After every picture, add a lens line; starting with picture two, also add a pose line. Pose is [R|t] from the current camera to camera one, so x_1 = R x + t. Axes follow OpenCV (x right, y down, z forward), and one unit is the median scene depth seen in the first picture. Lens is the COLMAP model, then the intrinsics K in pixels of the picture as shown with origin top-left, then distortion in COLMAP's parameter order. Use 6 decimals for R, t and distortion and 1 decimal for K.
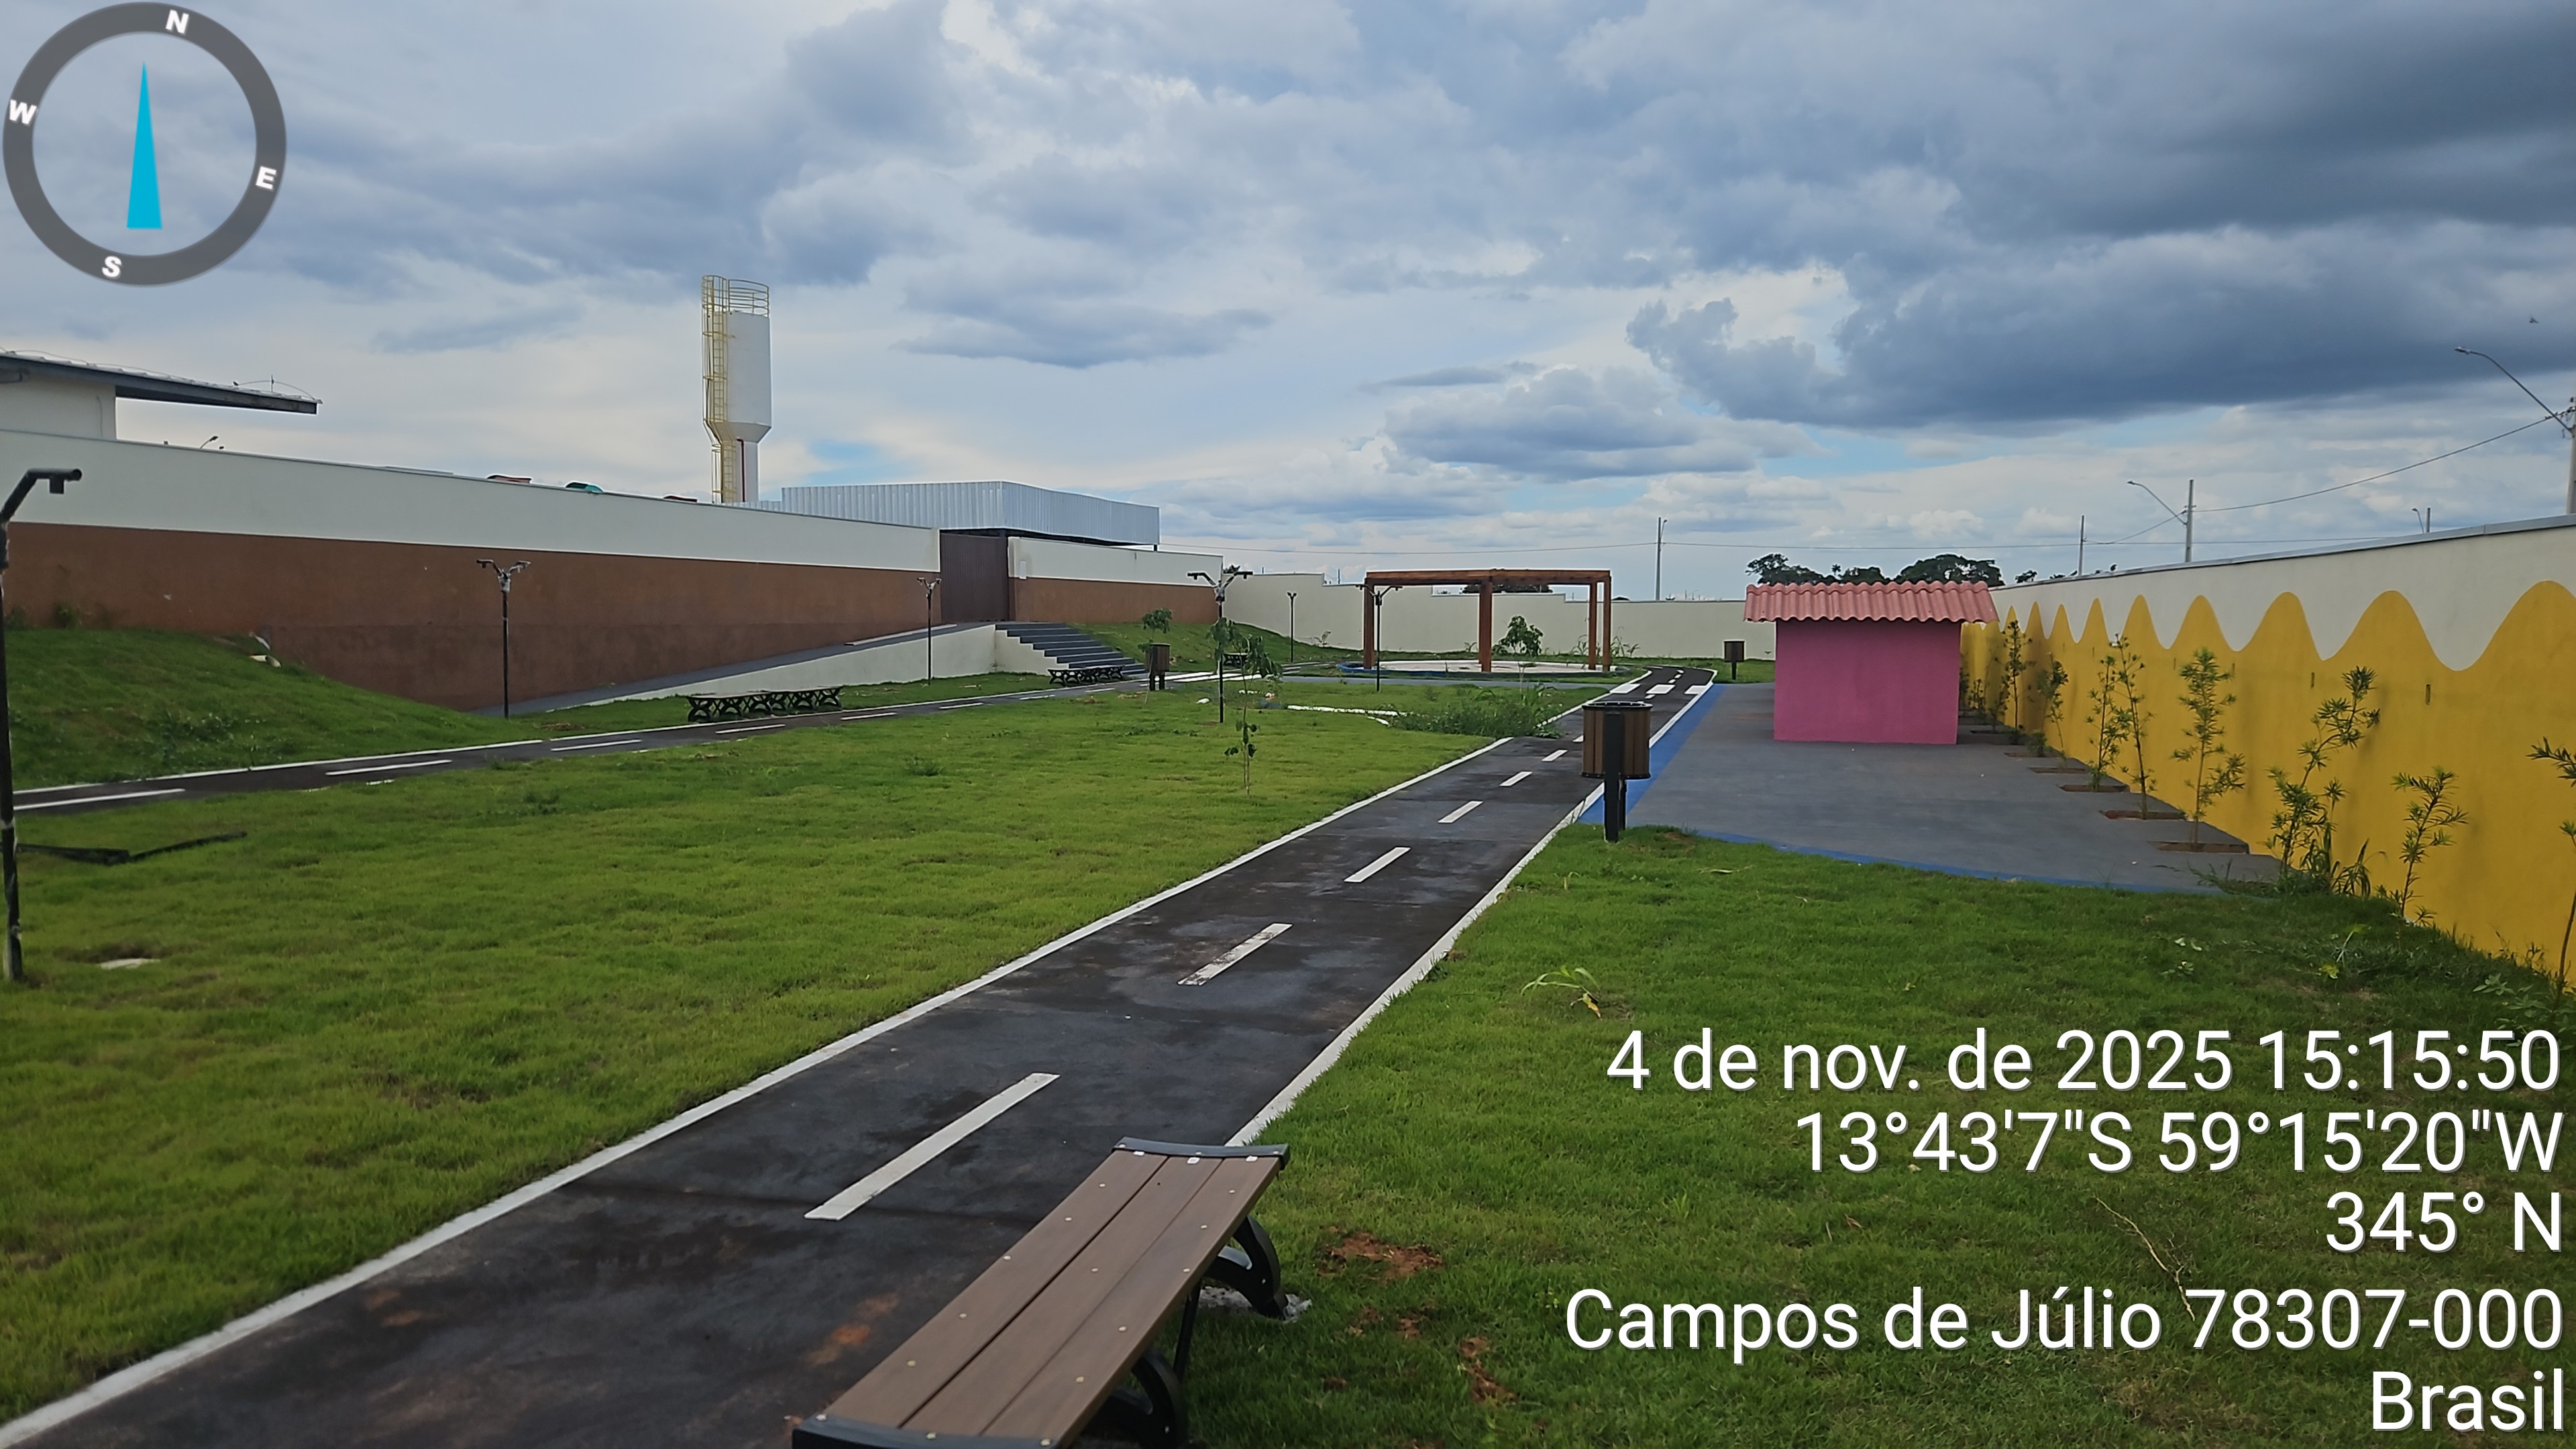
lens RADIAL K [[1653.0, 0, 1362.0], [0, 1653.0, 726.2], [0, 0, 1]] dist [0.095609, -0.055651]
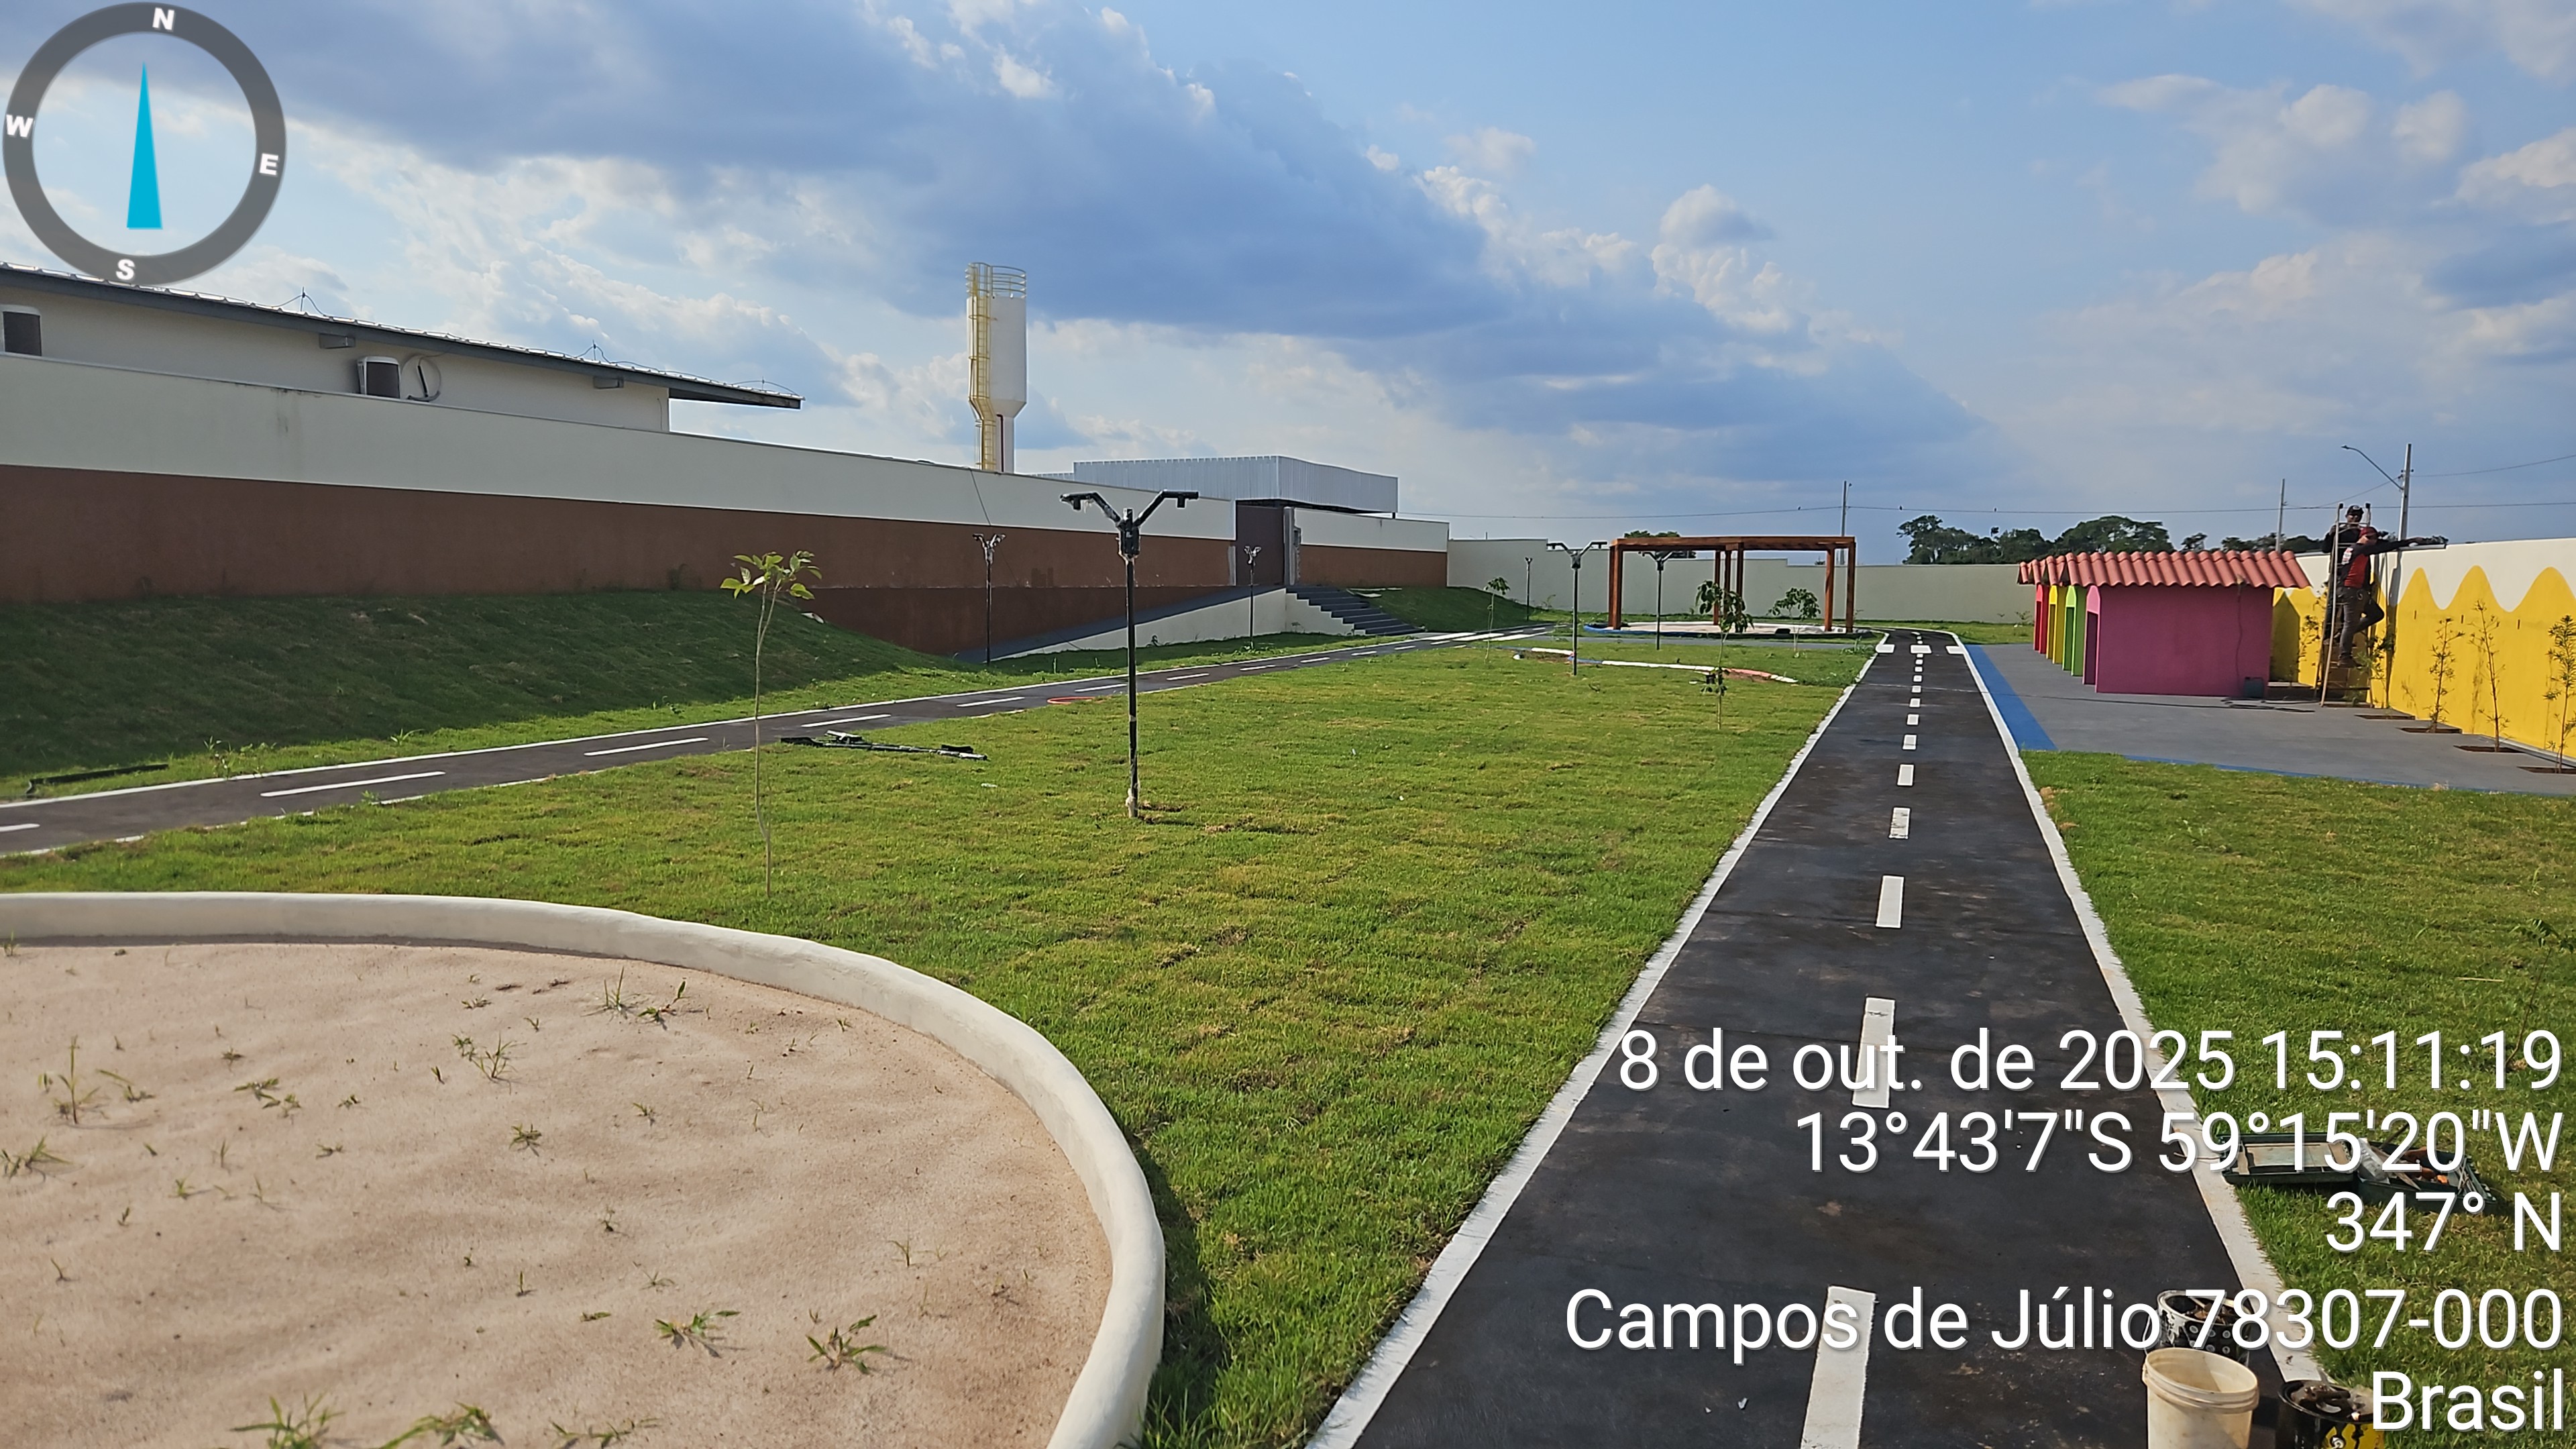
lens RADIAL K [[1735.9, 0, 1278.0], [0, 1735.9, 764.4], [0, 0, 1]] dist [0.079461, -0.079385]
pose [[0.997234, 0.011264, -0.073461, -0.131378], [-0.008281, 0.999133, 0.040795, 0.008084], [0.073857, -0.040074, 0.996463, -0.140103]]
